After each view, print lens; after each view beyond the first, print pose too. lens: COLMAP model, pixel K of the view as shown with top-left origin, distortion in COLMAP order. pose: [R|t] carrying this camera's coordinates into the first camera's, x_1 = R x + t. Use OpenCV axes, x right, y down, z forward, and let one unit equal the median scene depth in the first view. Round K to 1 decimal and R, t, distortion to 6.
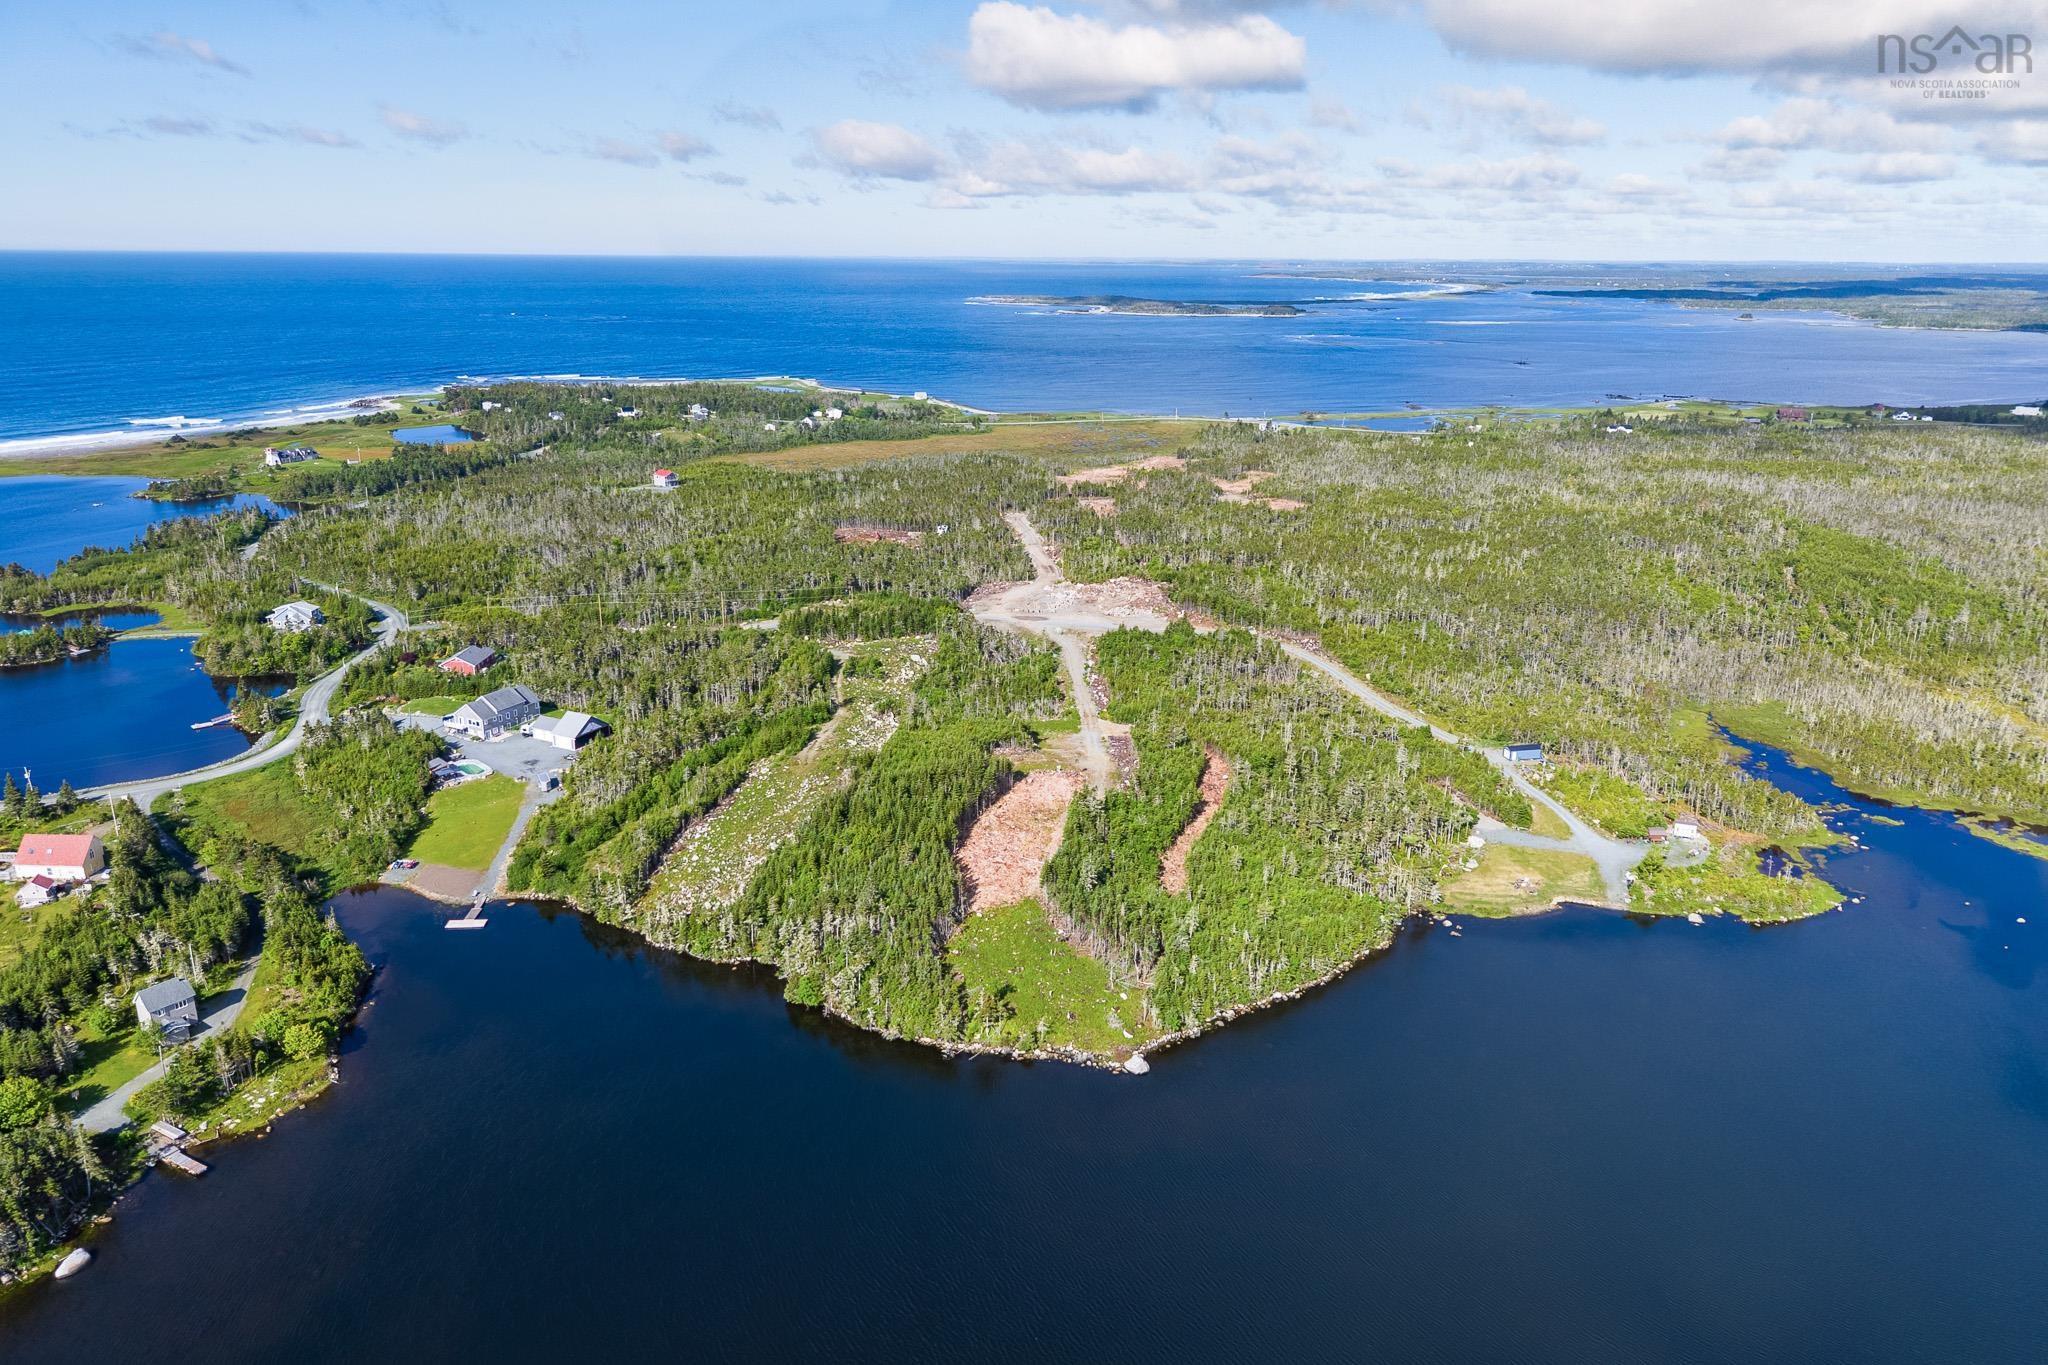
lens RADIAL K [[1422.3, 0, 1010.3], [0, 1422.3, 573.6], [0, 0, 1]] dist [0.021447, -0.031540]
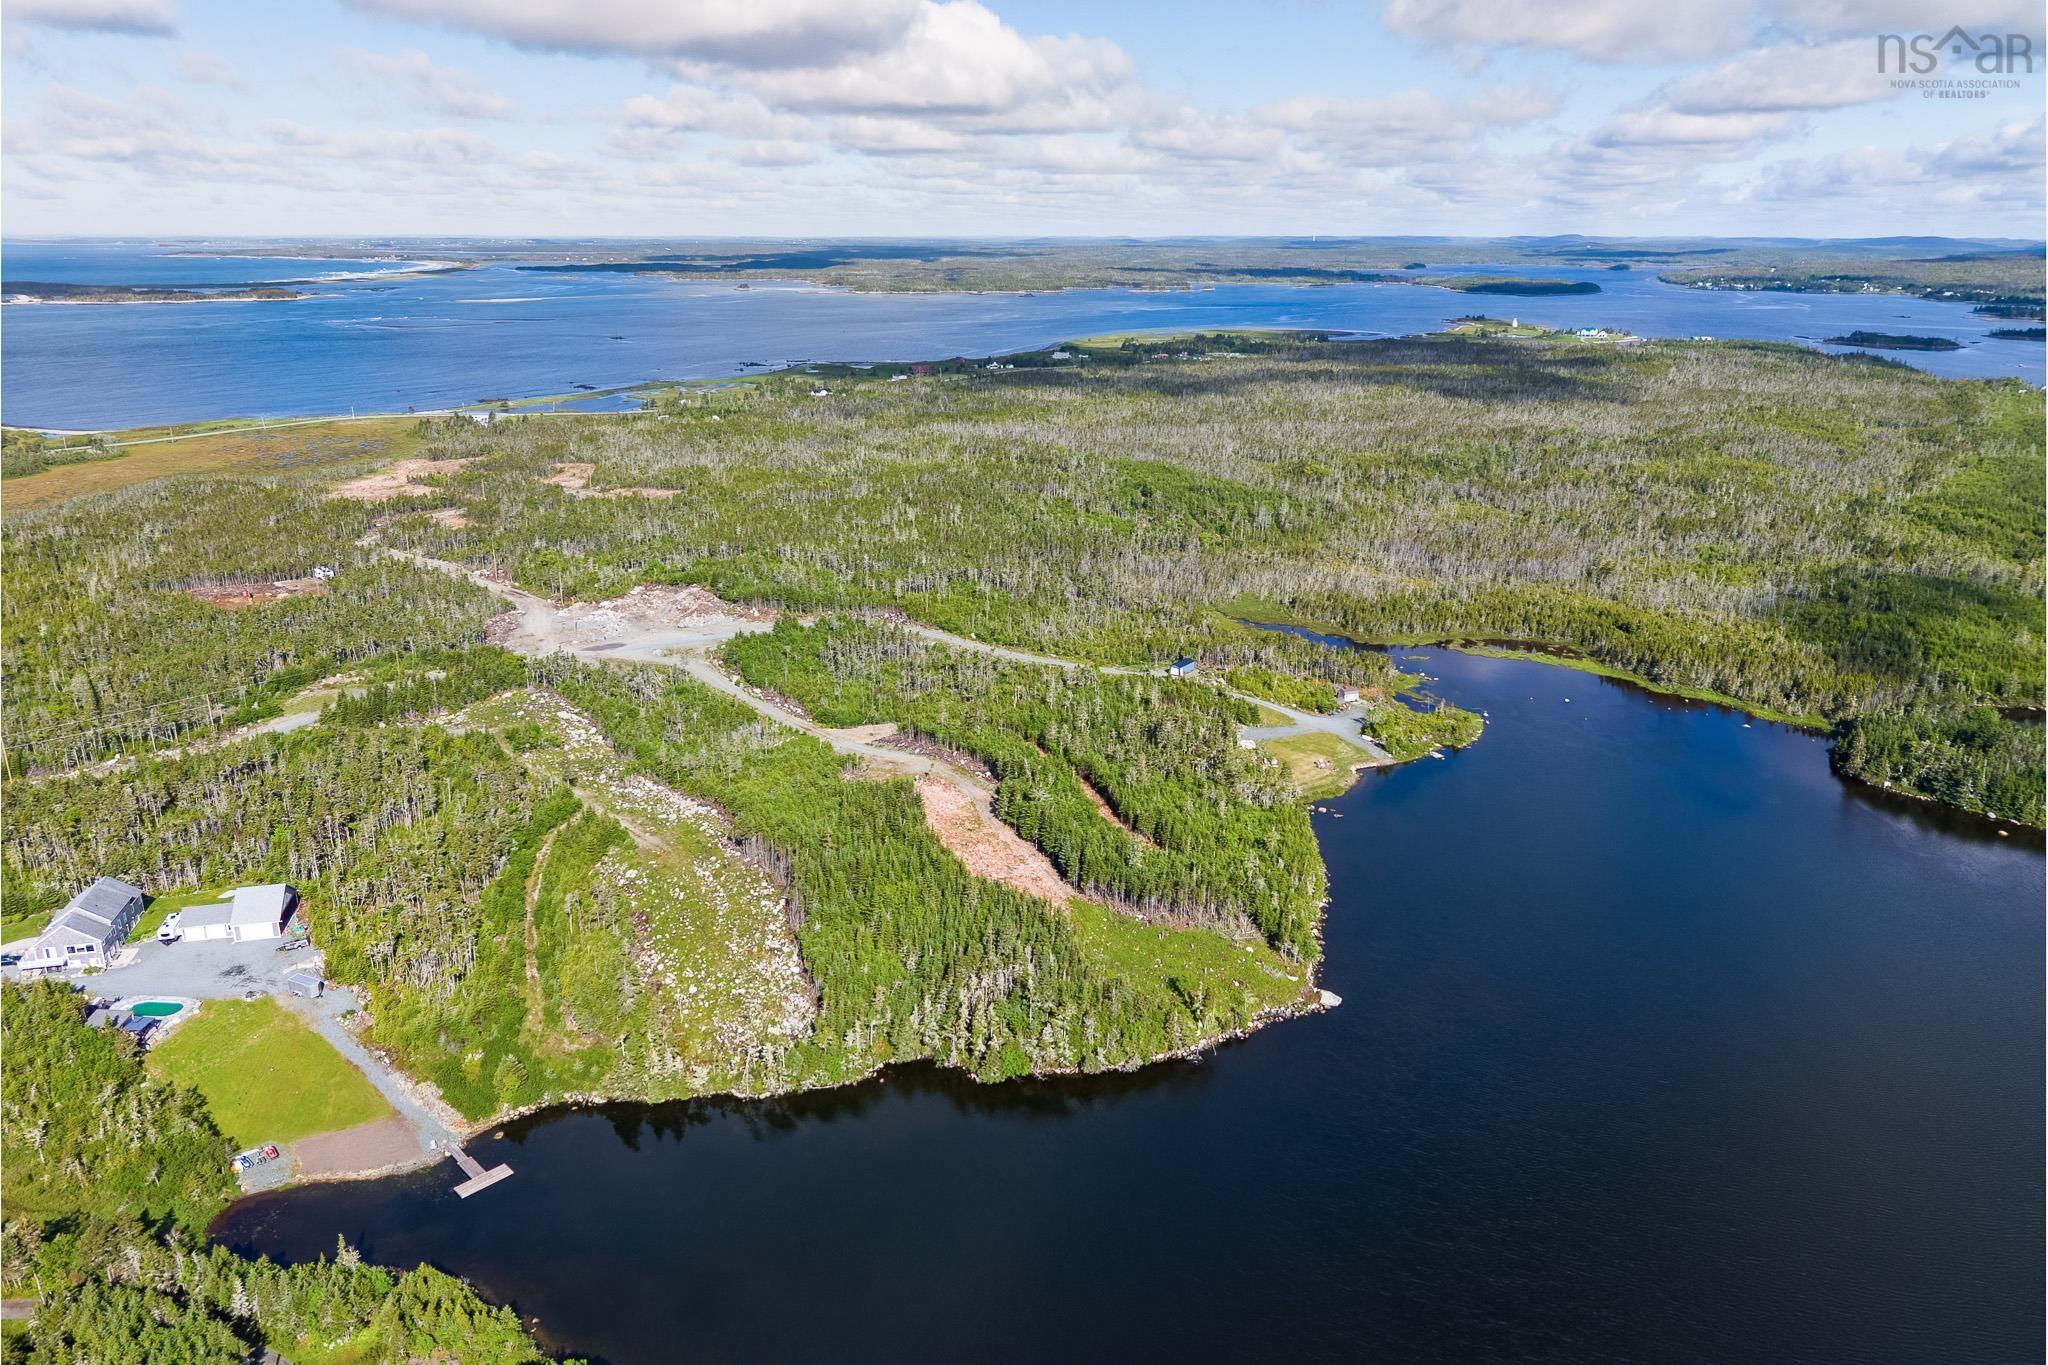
lens RADIAL K [[1372.3, 0, 1024.0], [0, 1372.3, 682.5], [0, 0, 1]] dist [0.012004, -0.019662]
pose [[0.743360, -0.210055, 0.635054, -0.524230], [0.147094, 0.977506, 0.151147, -0.059637], [-0.652518, -0.018944, 0.757536, 0.281329]]
